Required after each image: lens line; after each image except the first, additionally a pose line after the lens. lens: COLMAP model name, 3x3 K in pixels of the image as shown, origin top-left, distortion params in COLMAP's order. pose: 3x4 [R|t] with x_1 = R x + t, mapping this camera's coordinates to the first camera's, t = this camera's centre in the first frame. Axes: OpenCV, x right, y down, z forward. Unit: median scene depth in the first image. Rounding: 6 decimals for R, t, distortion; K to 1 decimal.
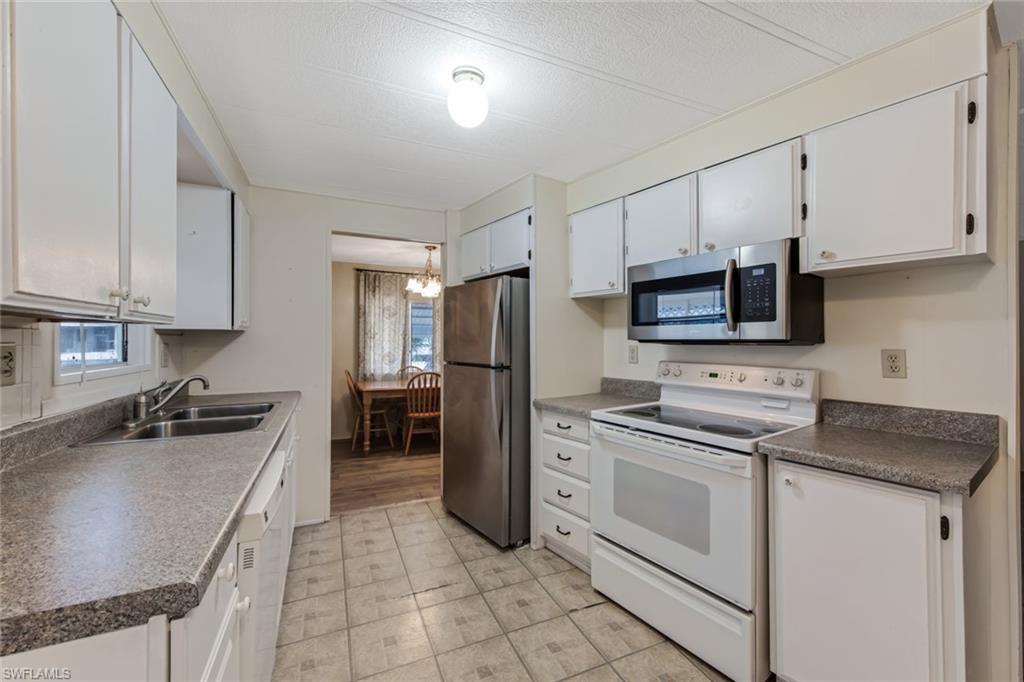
lens RADIAL K [[410.8, 0, 533.5], [0, 410.8, 340.3], [0, 0, 1]] dist [0.017565, 0.000056]
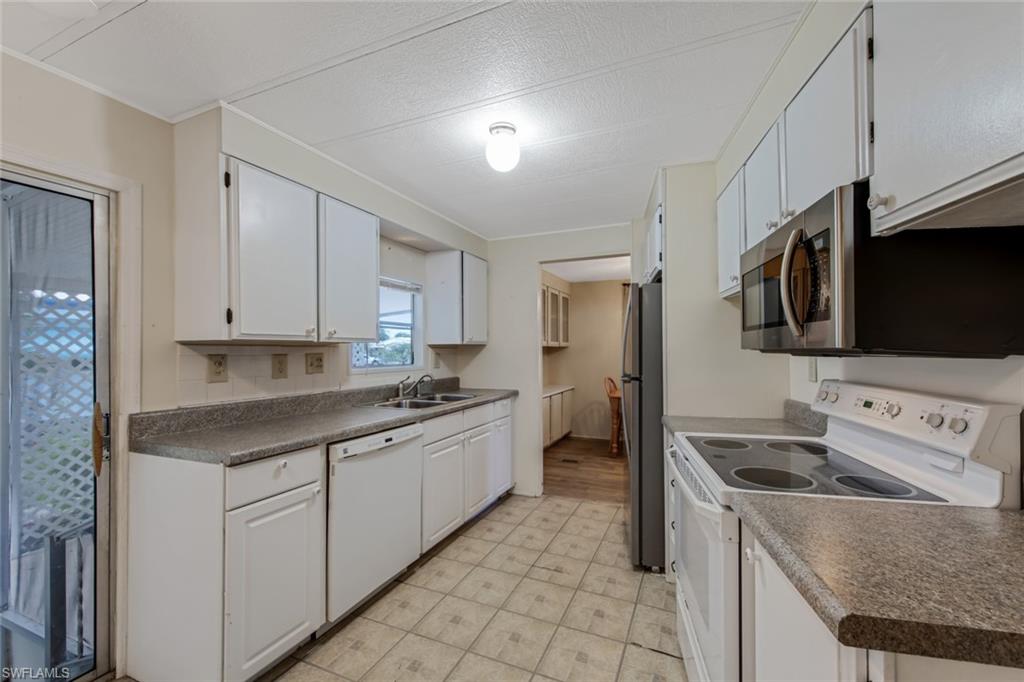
lens RADIAL K [[401.2, 0, 484.9], [0, 401.2, 349.4], [0, 0, 1]] dist [0.000467, 0.000067]
pose [[0.665776, -0.006774, -0.746121, 0.453012], [0.005473, 0.999976, -0.004195, -0.000642], [0.746132, -0.001291, 0.665797, 0.131055]]
